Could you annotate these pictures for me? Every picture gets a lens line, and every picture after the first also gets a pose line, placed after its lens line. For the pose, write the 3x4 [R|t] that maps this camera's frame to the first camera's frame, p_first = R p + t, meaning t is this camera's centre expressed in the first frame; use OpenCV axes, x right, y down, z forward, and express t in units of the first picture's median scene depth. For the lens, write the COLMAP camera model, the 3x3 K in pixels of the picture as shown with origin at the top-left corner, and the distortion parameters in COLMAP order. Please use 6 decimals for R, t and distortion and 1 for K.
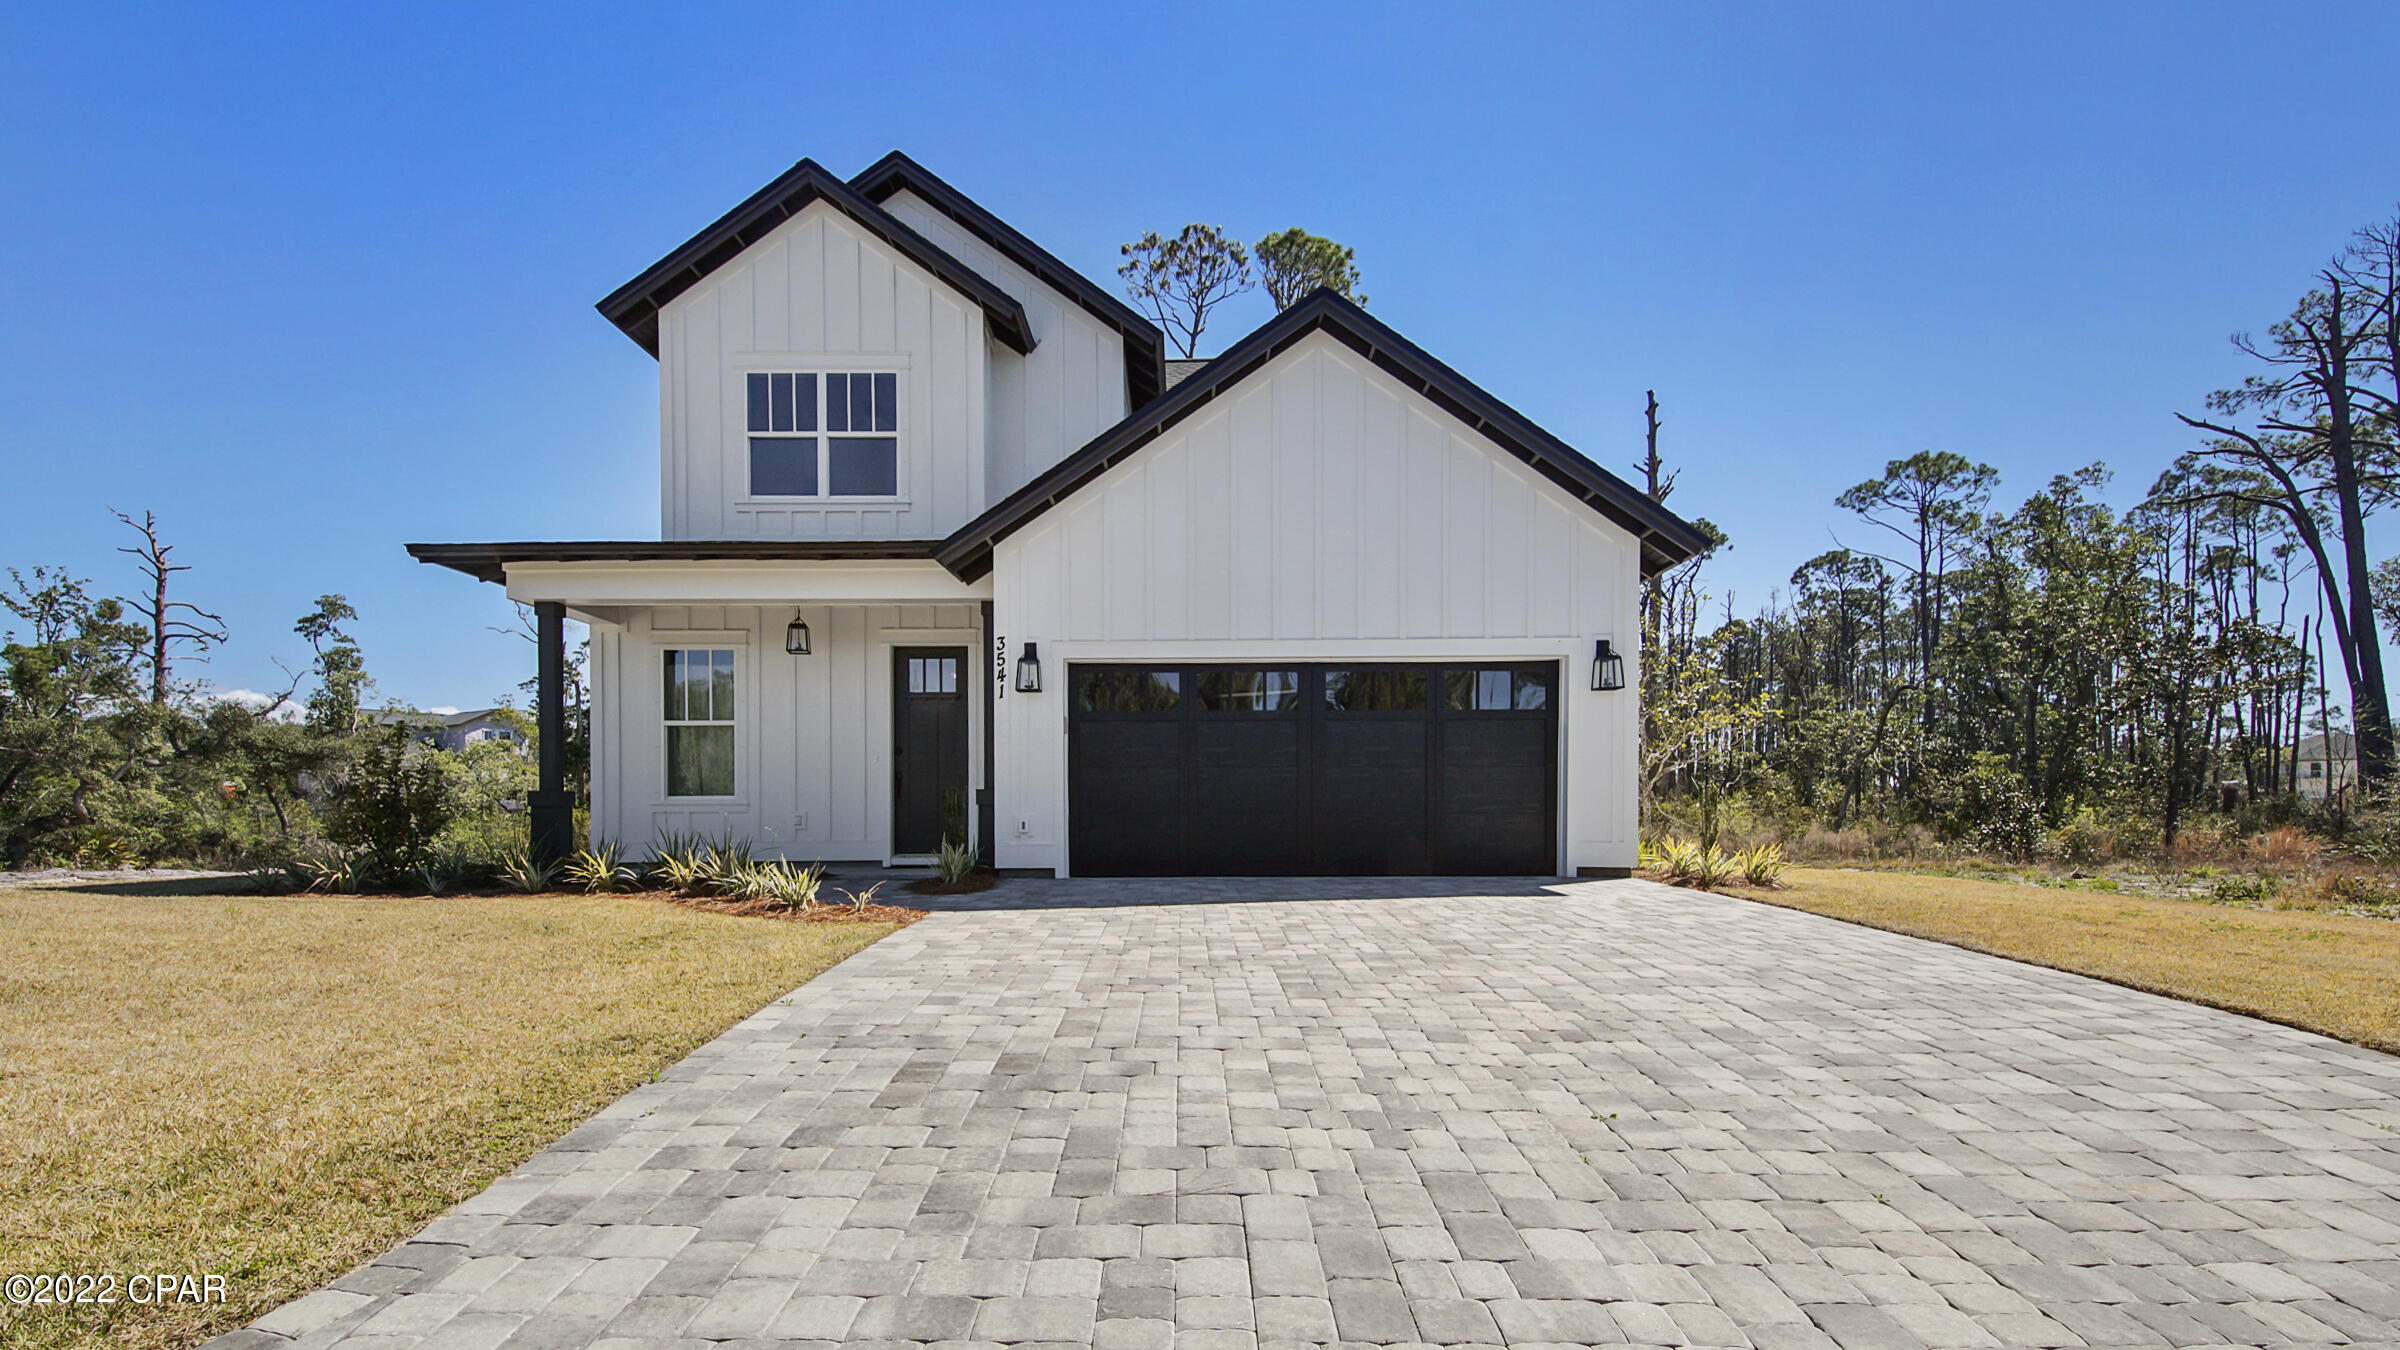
lens RADIAL K [[1118.9, 0, 1203.7], [0, 1118.9, 642.5], [0, 0, 1]] dist [-0.001262, -0.000244]
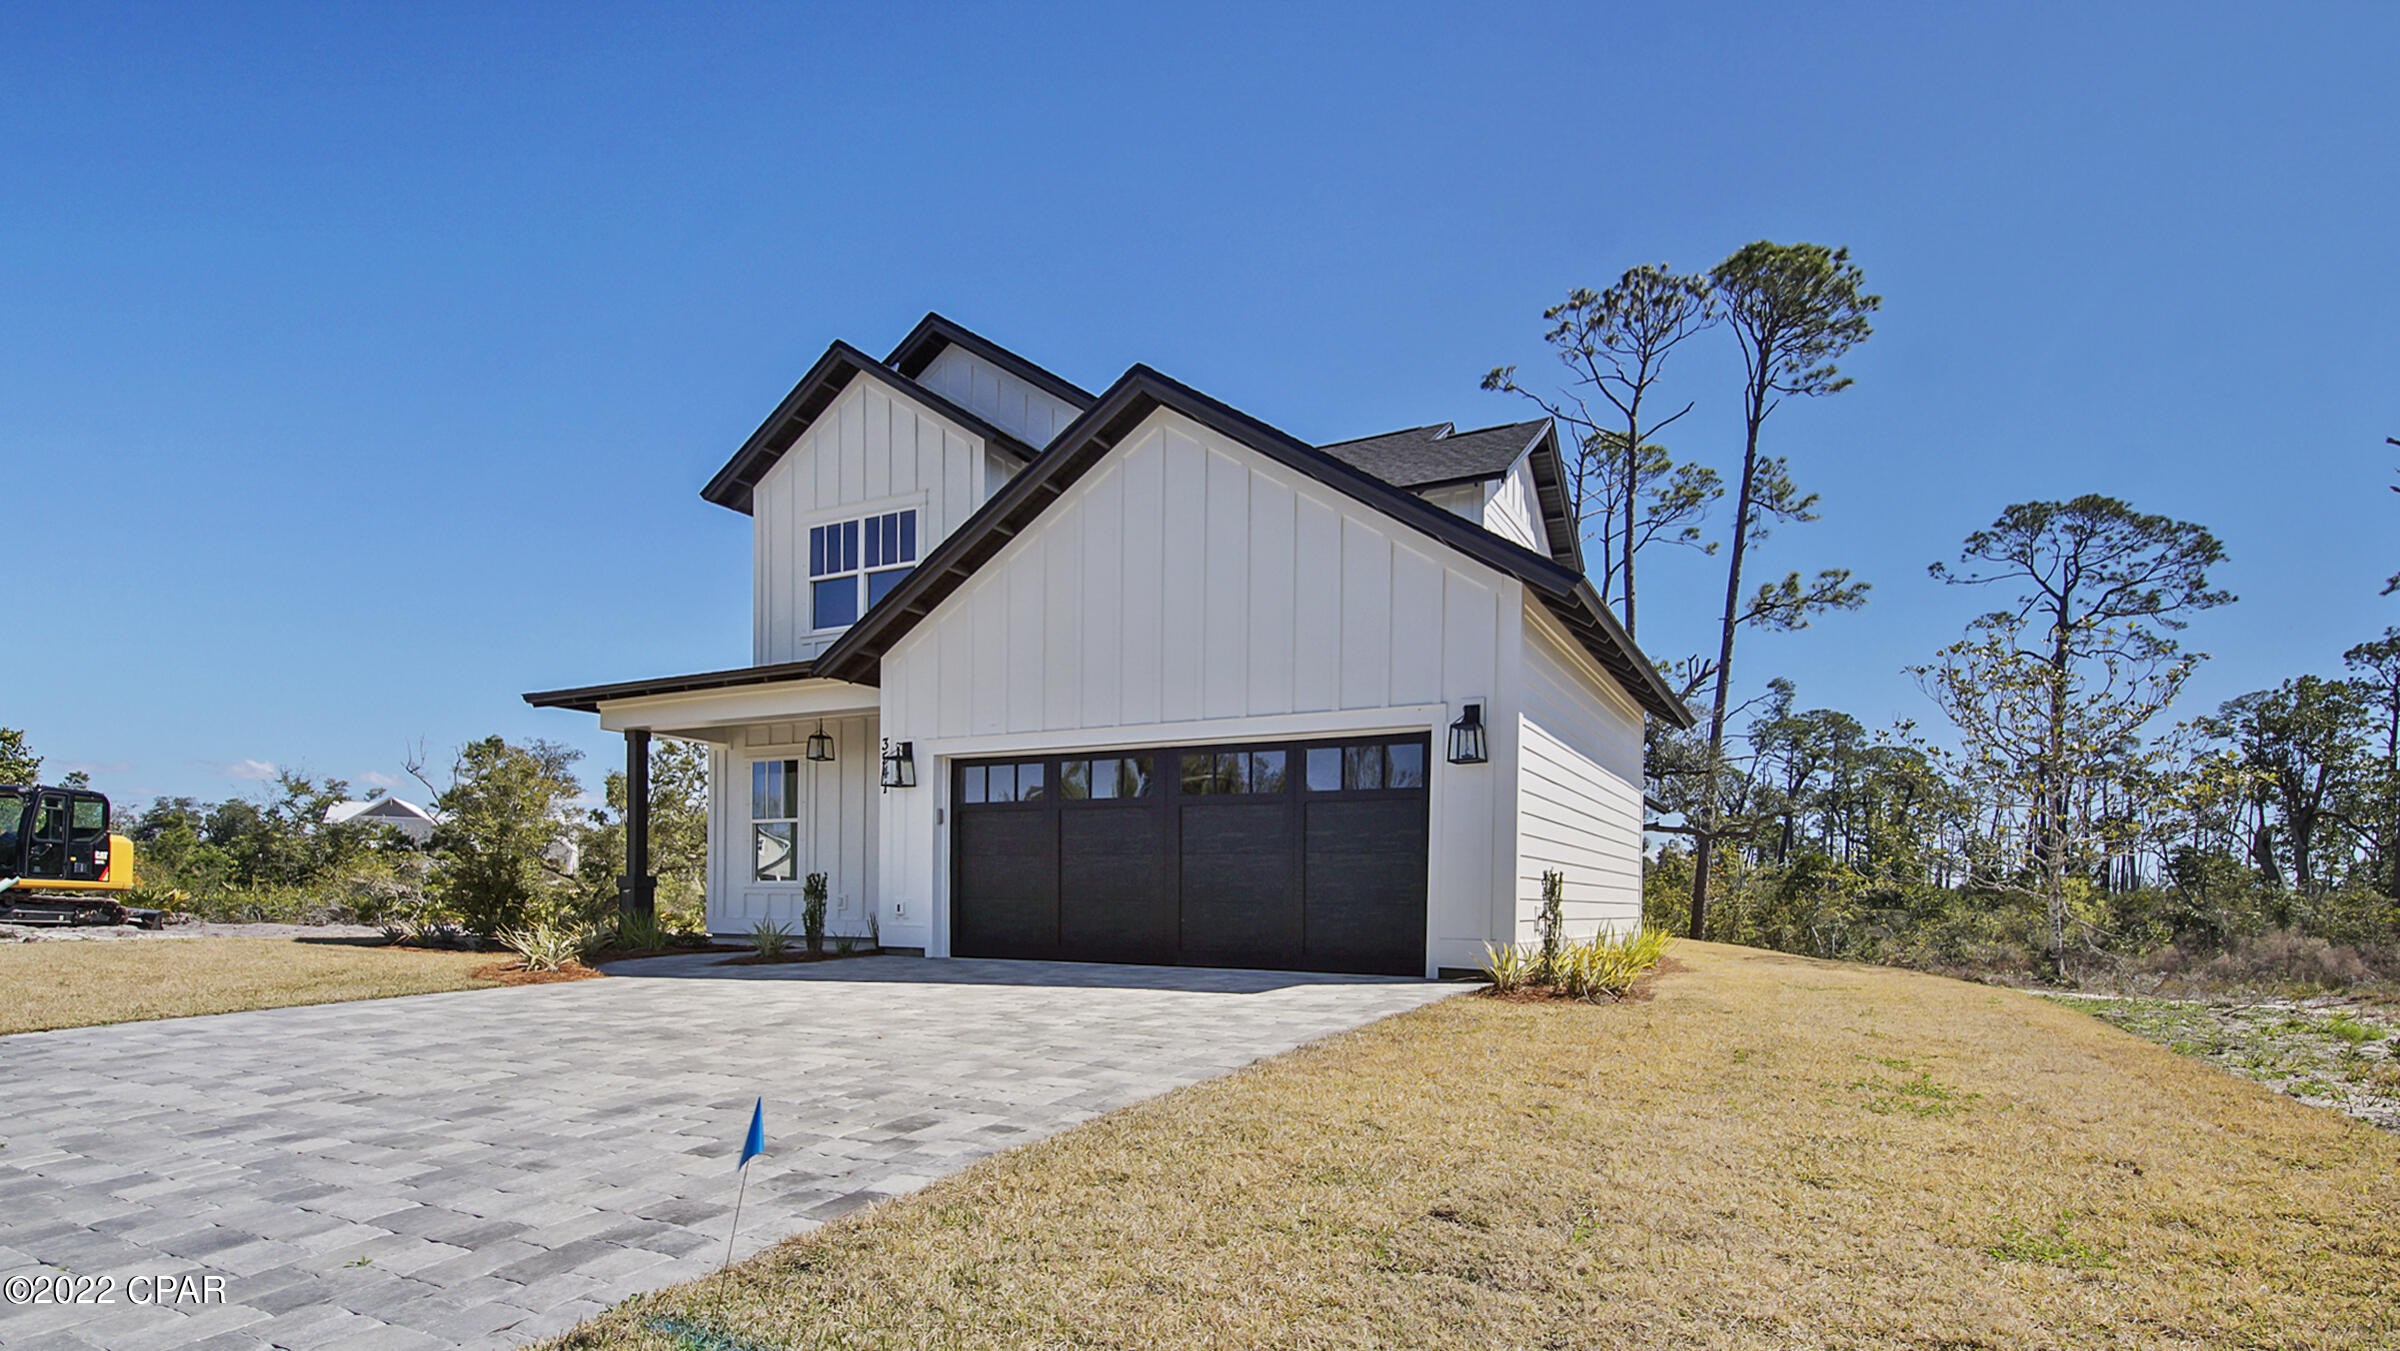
lens RADIAL K [[1093.2, 0, 1154.4], [0, 1093.2, 733.4], [0, 0, 1]] dist [0.003757, 0.000048]
pose [[0.882702, -0.054001, -0.466820, 0.476555], [0.053285, 0.998470, -0.014745, 0.016939], [0.466902, -0.011859, 0.884230, 0.136541]]
